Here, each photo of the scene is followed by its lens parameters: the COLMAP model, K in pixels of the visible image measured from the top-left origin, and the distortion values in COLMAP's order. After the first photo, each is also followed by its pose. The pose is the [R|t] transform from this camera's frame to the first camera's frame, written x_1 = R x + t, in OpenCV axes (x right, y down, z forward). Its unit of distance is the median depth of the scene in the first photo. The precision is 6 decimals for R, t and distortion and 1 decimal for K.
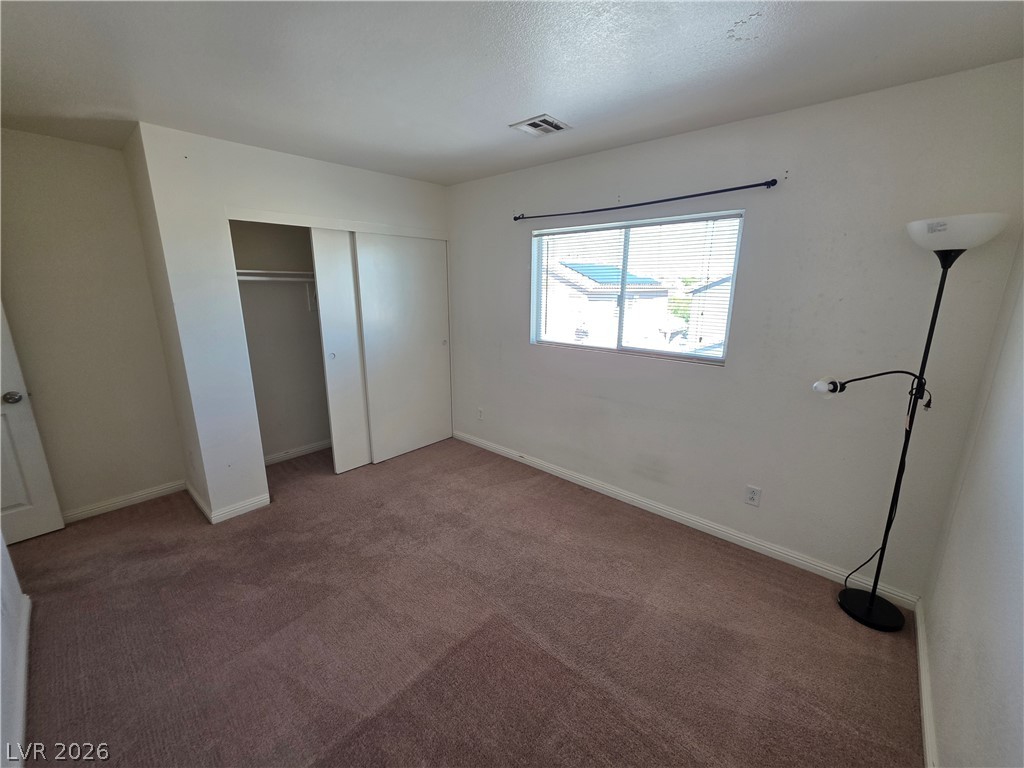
lens RADIAL K [[409.9, 0, 511.8], [0, 409.9, 379.9], [0, 0, 1]] dist [0.000758, 0.000362]
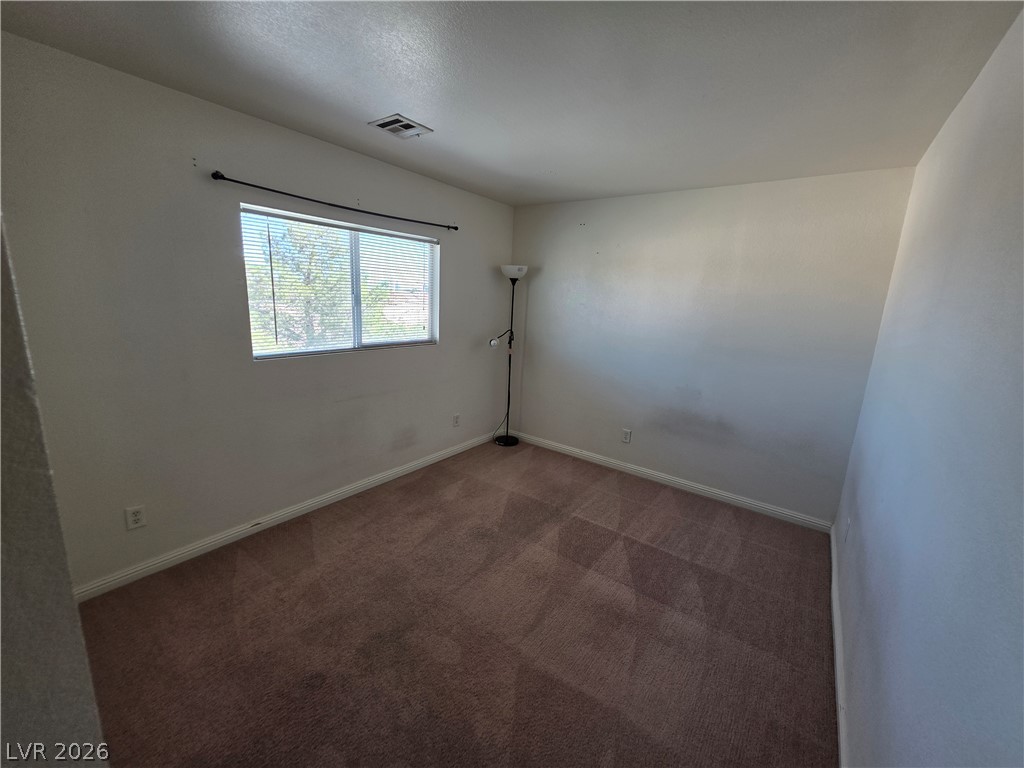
lens RADIAL K [[408.2, 0, 510.8], [0, 408.2, 381.5], [0, 0, 1]] dist [0.002508, -0.000329]
pose [[-0.081250, -0.220744, 0.971942, -0.838045], [0.175805, 0.956702, 0.231980, -0.173590], [-0.981066, 0.189721, -0.038924, 0.722455]]
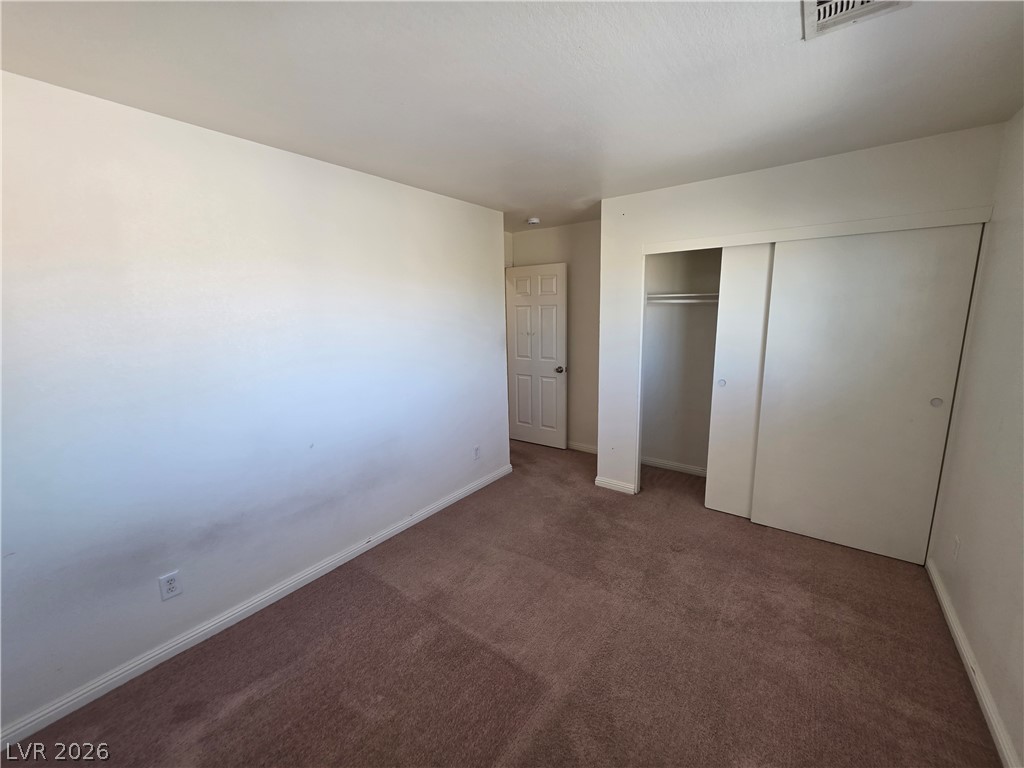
lens RADIAL K [[409.9, 0, 511.8], [0, 409.9, 379.9], [0, 0, 1]] dist [0.000758, 0.000362]
pose [[0.090445, 0.170224, -0.981246, 0.494083], [-0.207314, 0.966918, 0.148629, -0.120286], [0.974084, 0.189984, 0.122742, 0.490638]]
